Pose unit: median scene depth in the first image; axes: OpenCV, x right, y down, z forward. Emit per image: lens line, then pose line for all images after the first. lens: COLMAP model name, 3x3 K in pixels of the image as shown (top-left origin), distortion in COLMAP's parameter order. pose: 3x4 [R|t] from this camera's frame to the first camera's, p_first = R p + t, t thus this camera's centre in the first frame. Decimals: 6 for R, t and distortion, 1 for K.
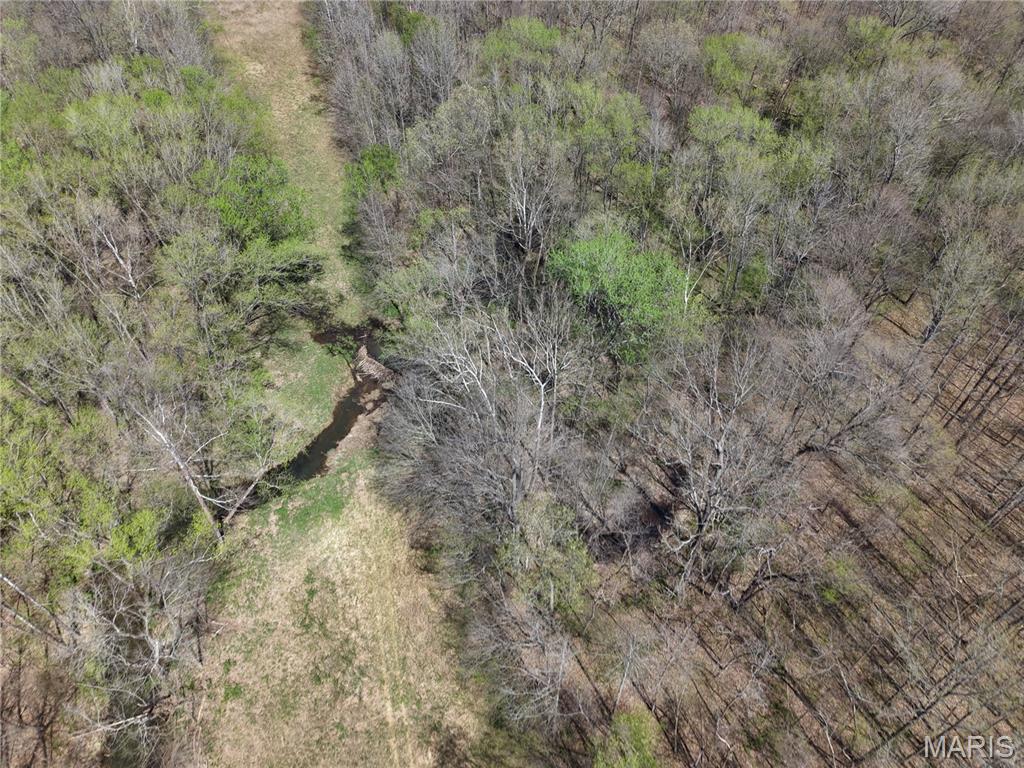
lens RADIAL K [[683.5, 0, 512.0], [0, 683.5, 384.0], [0, 0, 1]] dist [0.030839, -0.030029]
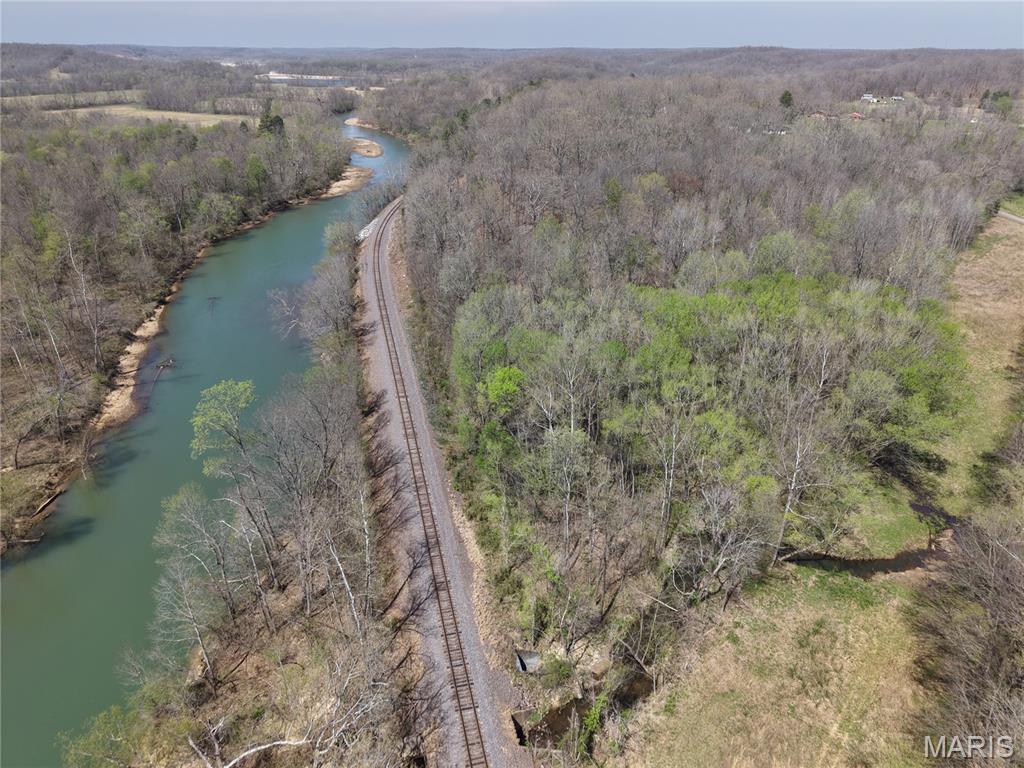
lens RADIAL K [[683.5, 0, 512.0], [0, 683.5, 384.0], [0, 0, 1]] dist [0.030839, -0.030029]
pose [[0.580587, 0.374647, -0.722882, 0.109740], [-0.613040, 0.785434, -0.085302, 0.351557], [0.535818, 0.492680, 0.685686, -0.336690]]
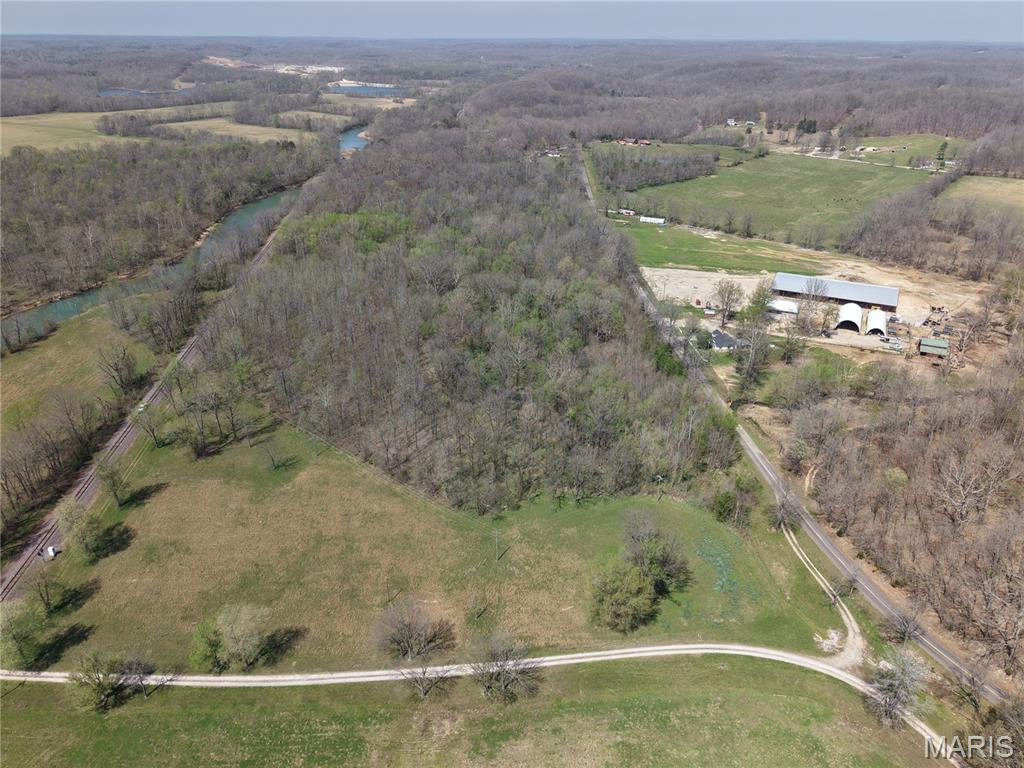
lens RADIAL K [[683.5, 0, 512.0], [0, 683.5, 384.0], [0, 0, 1]] dist [0.030839, -0.030029]
pose [[0.473274, 0.415295, -0.776880, 5.199892], [-0.661047, 0.750343, -0.001599, -0.067921], [0.582262, 0.514311, 0.629647, -1.297364]]
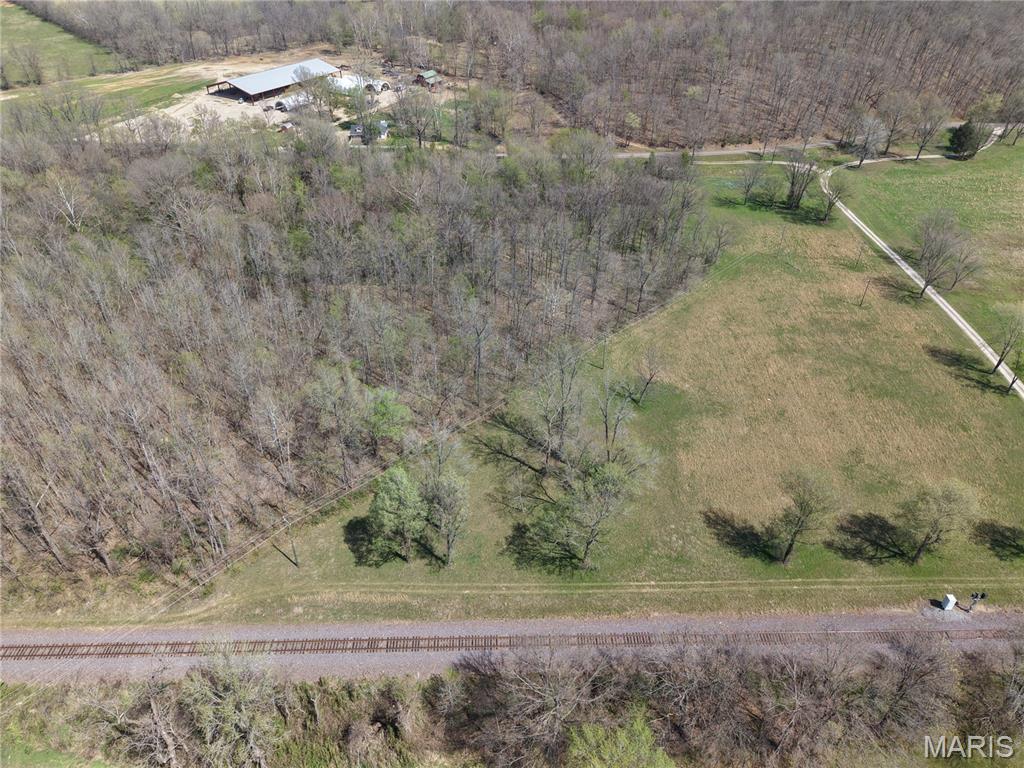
lens RADIAL K [[683.5, 0, 512.0], [0, 683.5, 384.0], [0, 0, 1]] dist [0.030839, -0.030029]
pose [[0.919394, -0.218632, 0.326979, 1.560381], [0.278245, 0.949075, -0.147773, 1.024734], [-0.278020, 0.226842, 0.933407, -1.545809]]
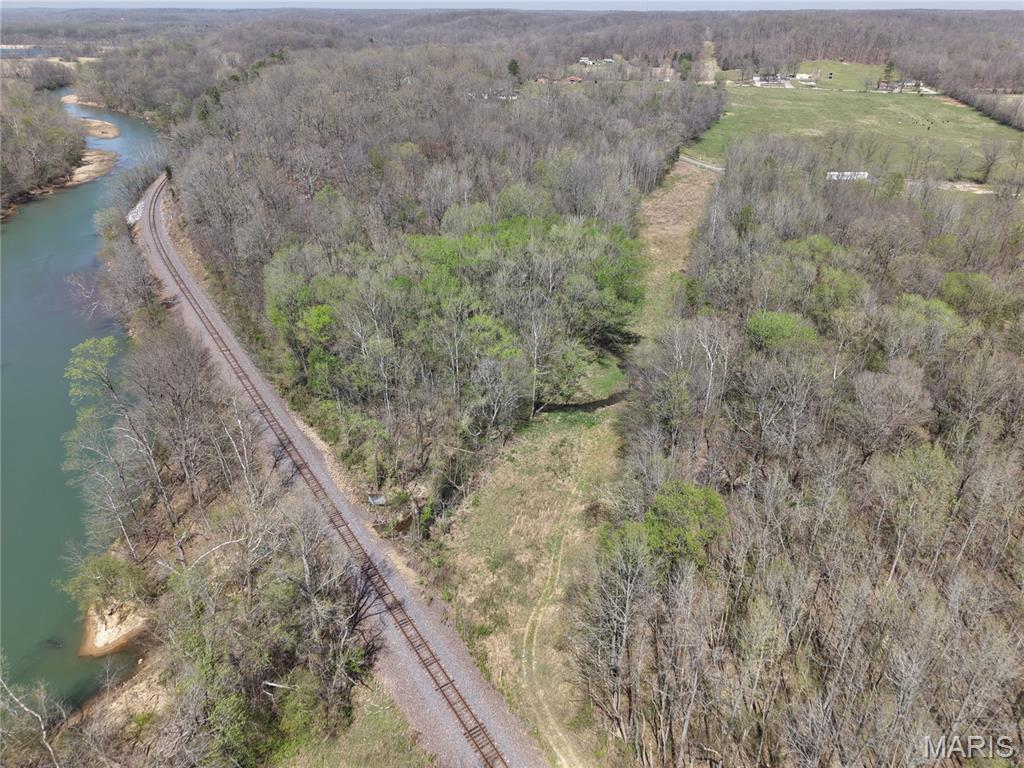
lens RADIAL K [[683.5, 0, 512.0], [0, 683.5, 384.0], [0, 0, 1]] dist [0.030839, -0.030029]
pose [[0.819528, 0.291178, -0.493548, 0.428680], [-0.436346, 0.875385, -0.208095, 0.541655], [0.371452, 0.385897, 0.844457, -0.641142]]
